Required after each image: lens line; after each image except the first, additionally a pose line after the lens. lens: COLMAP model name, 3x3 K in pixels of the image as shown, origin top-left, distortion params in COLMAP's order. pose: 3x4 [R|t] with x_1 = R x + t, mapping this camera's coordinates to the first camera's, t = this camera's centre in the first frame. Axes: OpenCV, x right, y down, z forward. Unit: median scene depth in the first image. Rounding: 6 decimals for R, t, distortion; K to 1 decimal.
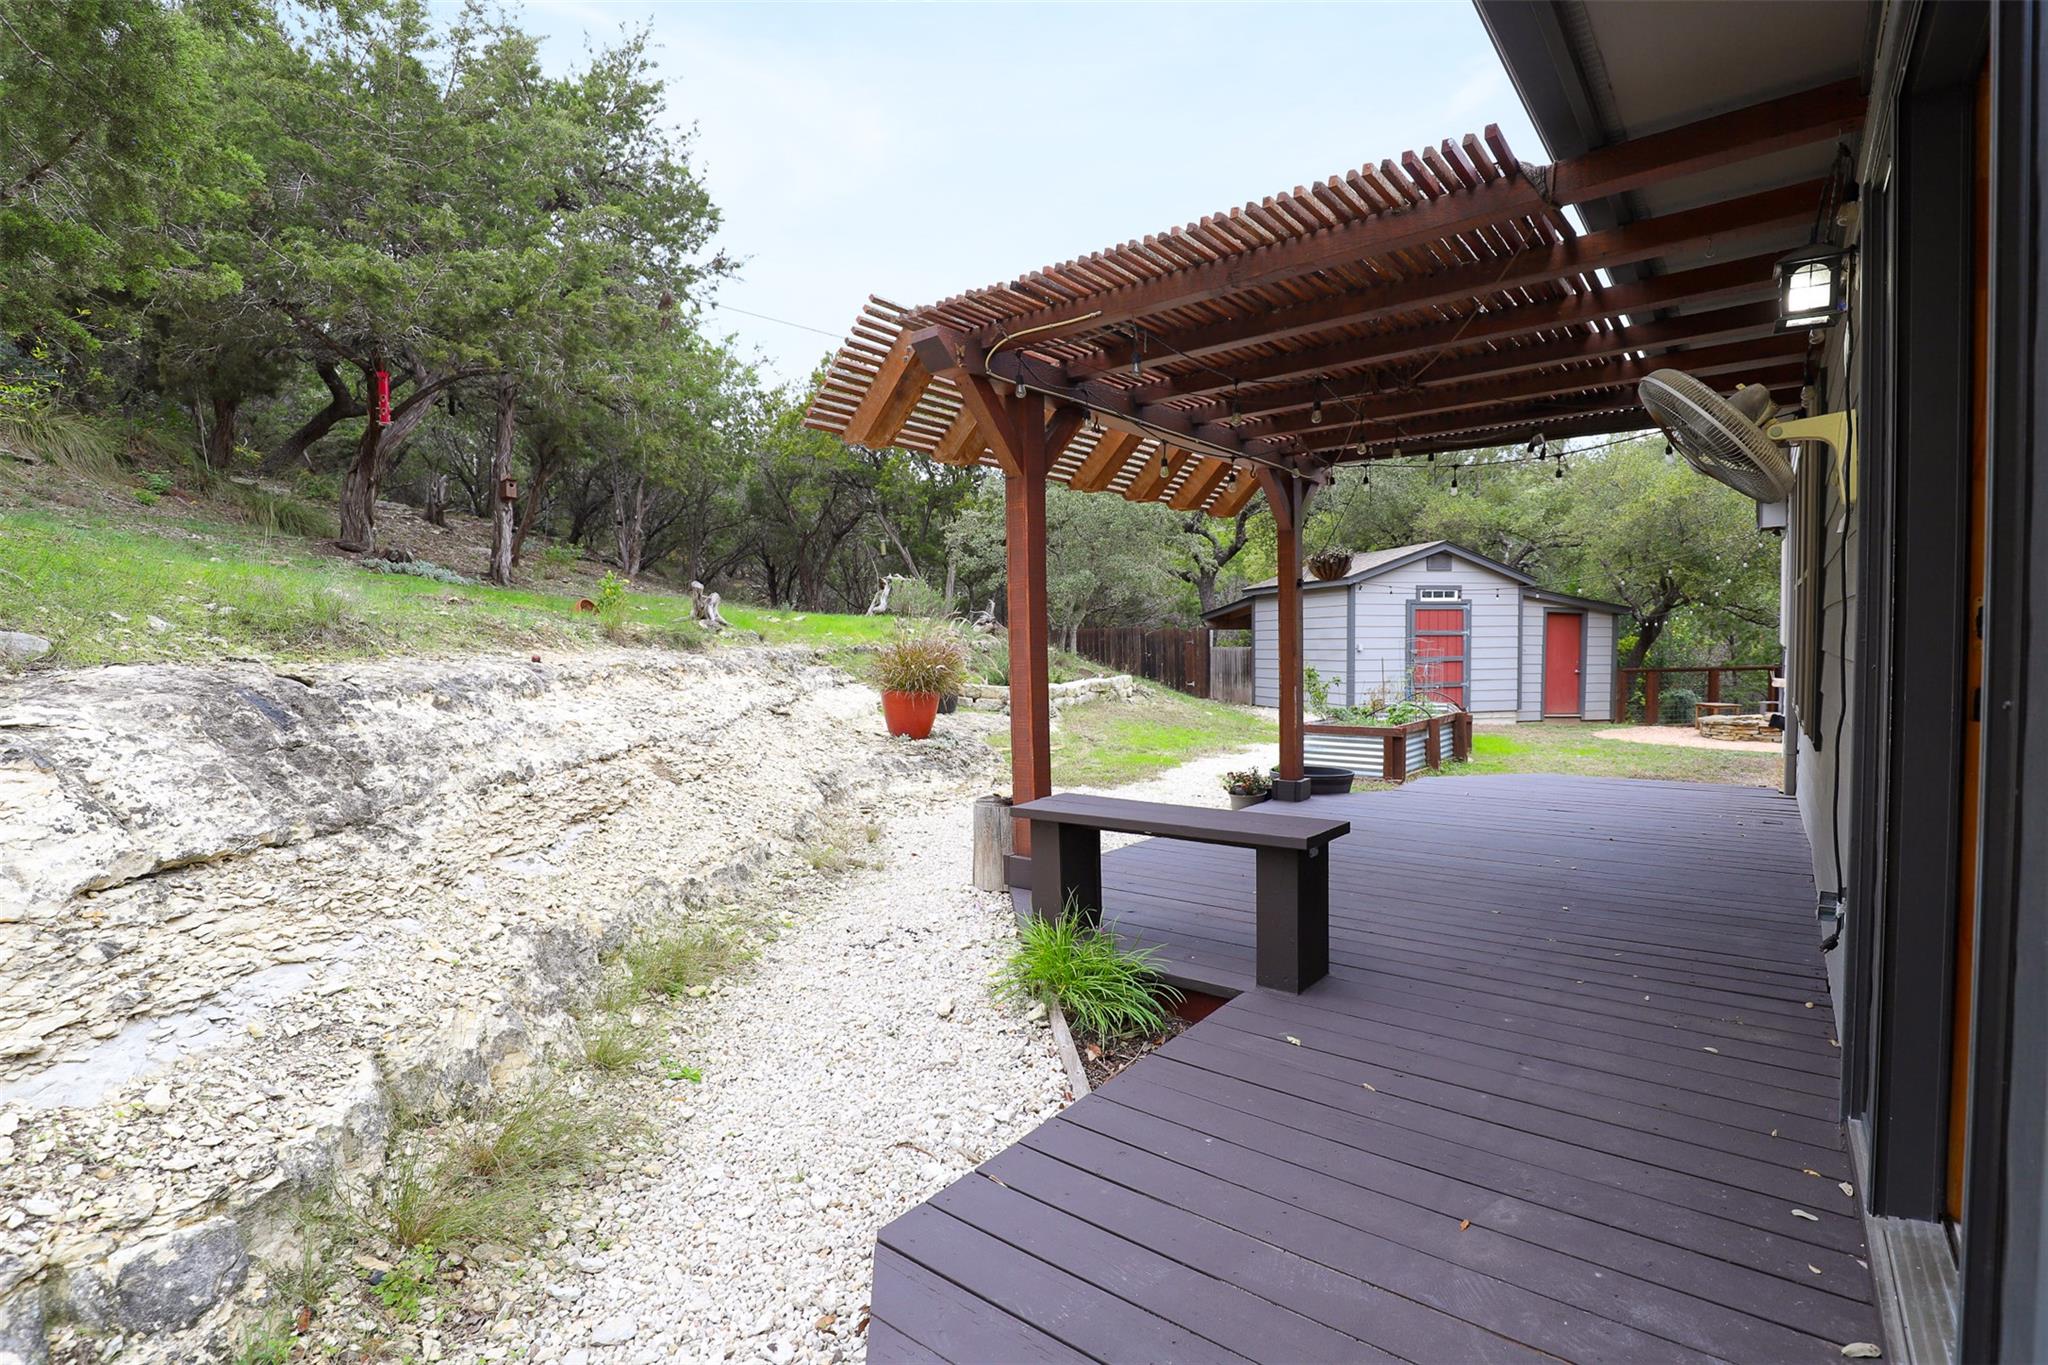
lens RADIAL K [[963.4, 0, 1035.6], [0, 963.4, 696.9], [0, 0, 1]] dist [-0.021720, -0.000271]
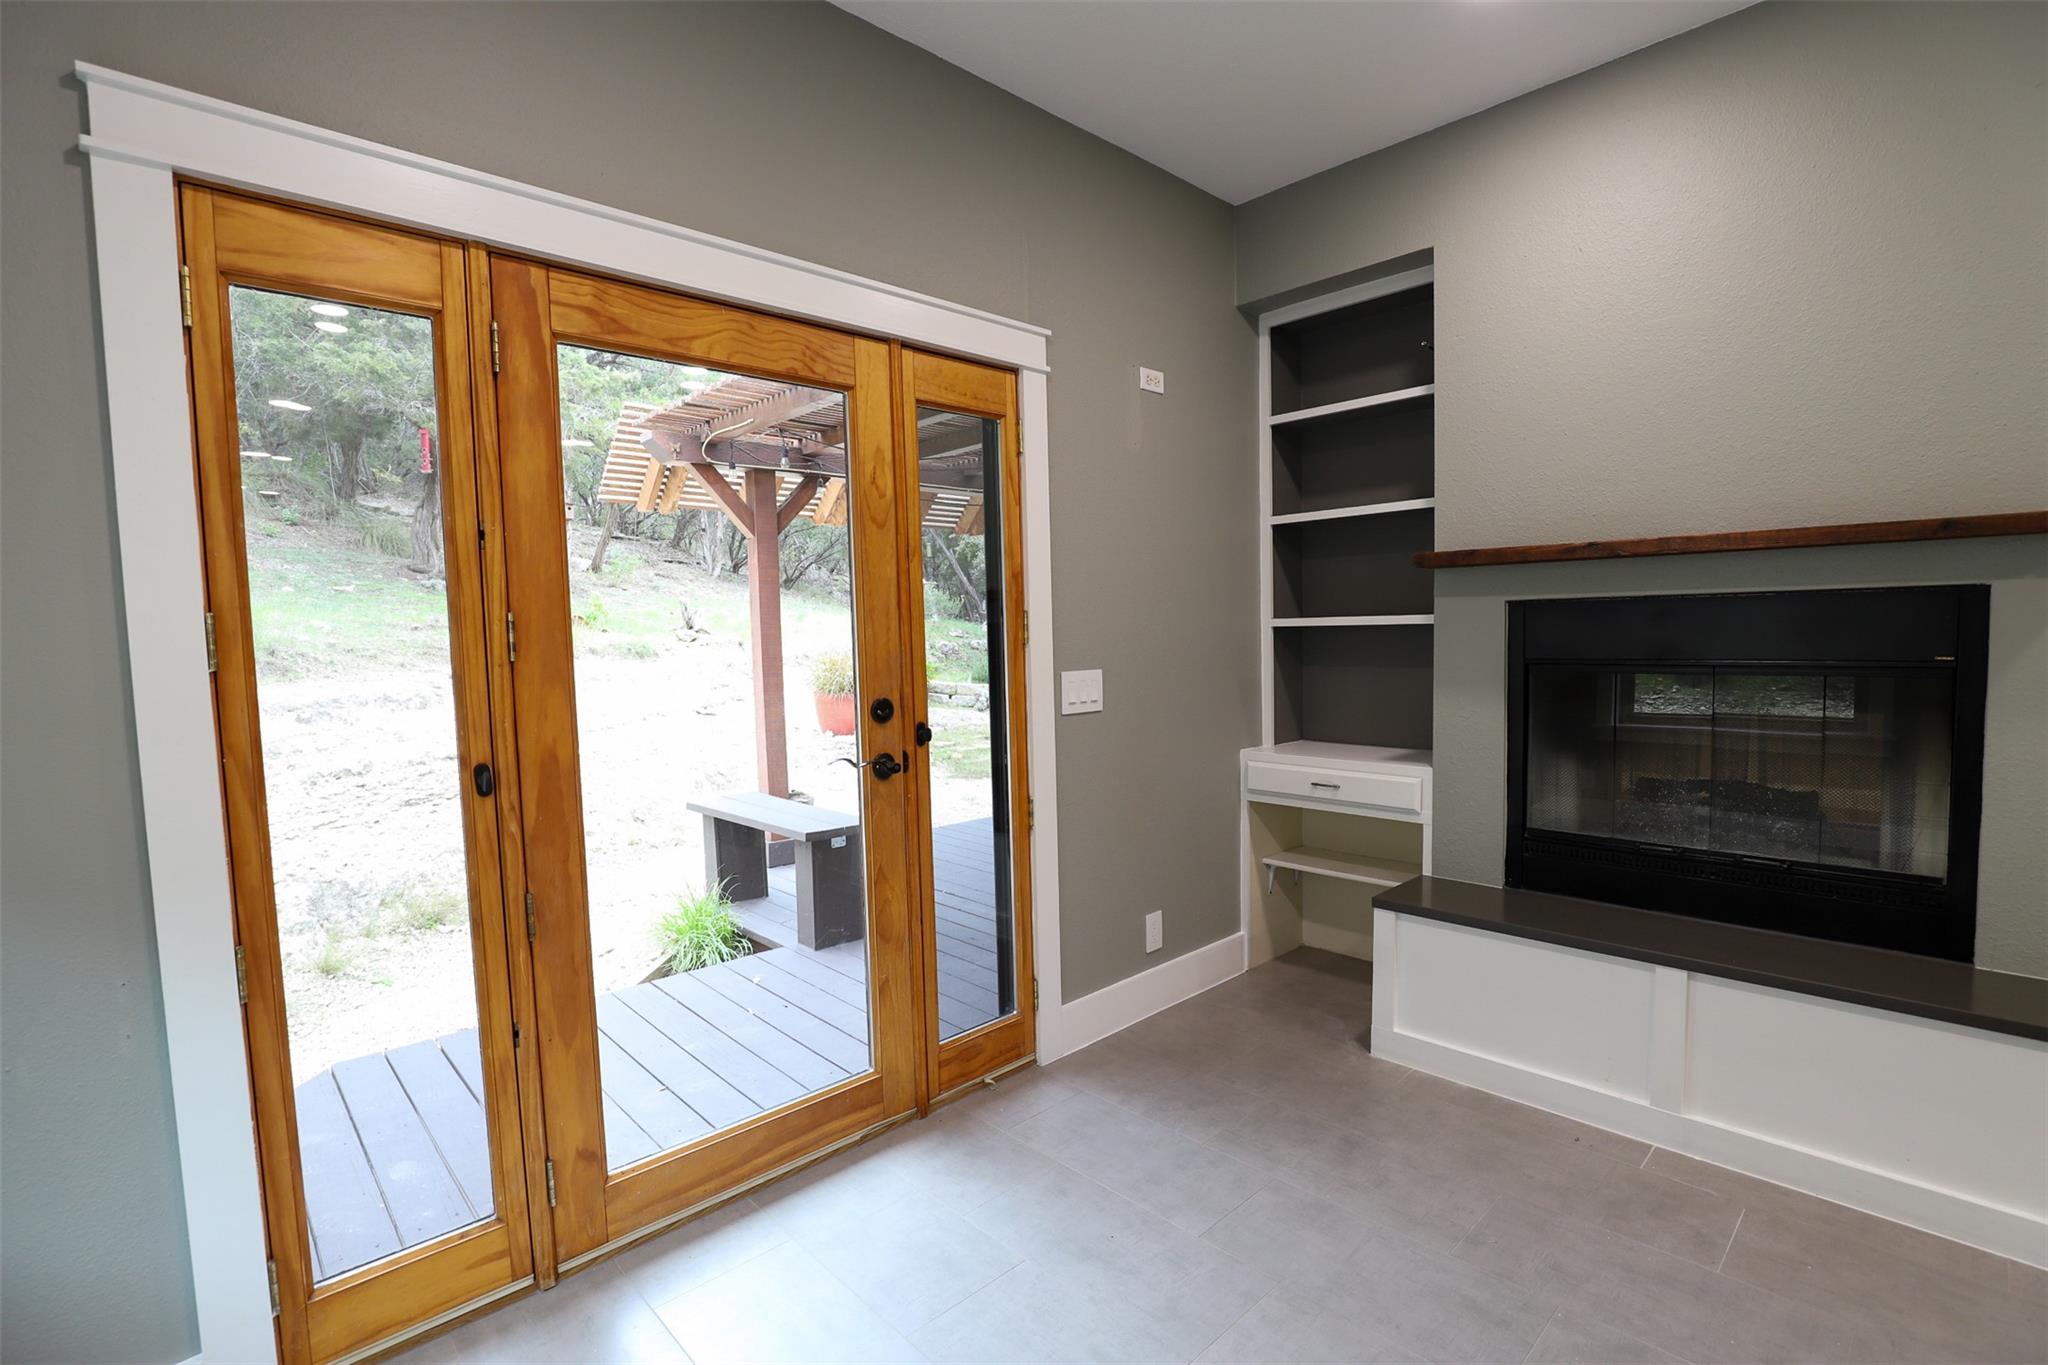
lens RADIAL K [[963.4, 0, 1035.6], [0, 963.4, 696.9], [0, 0, 1]] dist [-0.021720, -0.000271]
pose [[0.988126, 0.008215, -0.153429, 0.611505], [-0.005420, 0.999812, 0.018626, -0.053742], [0.153553, -0.017574, 0.987984, -0.205617]]
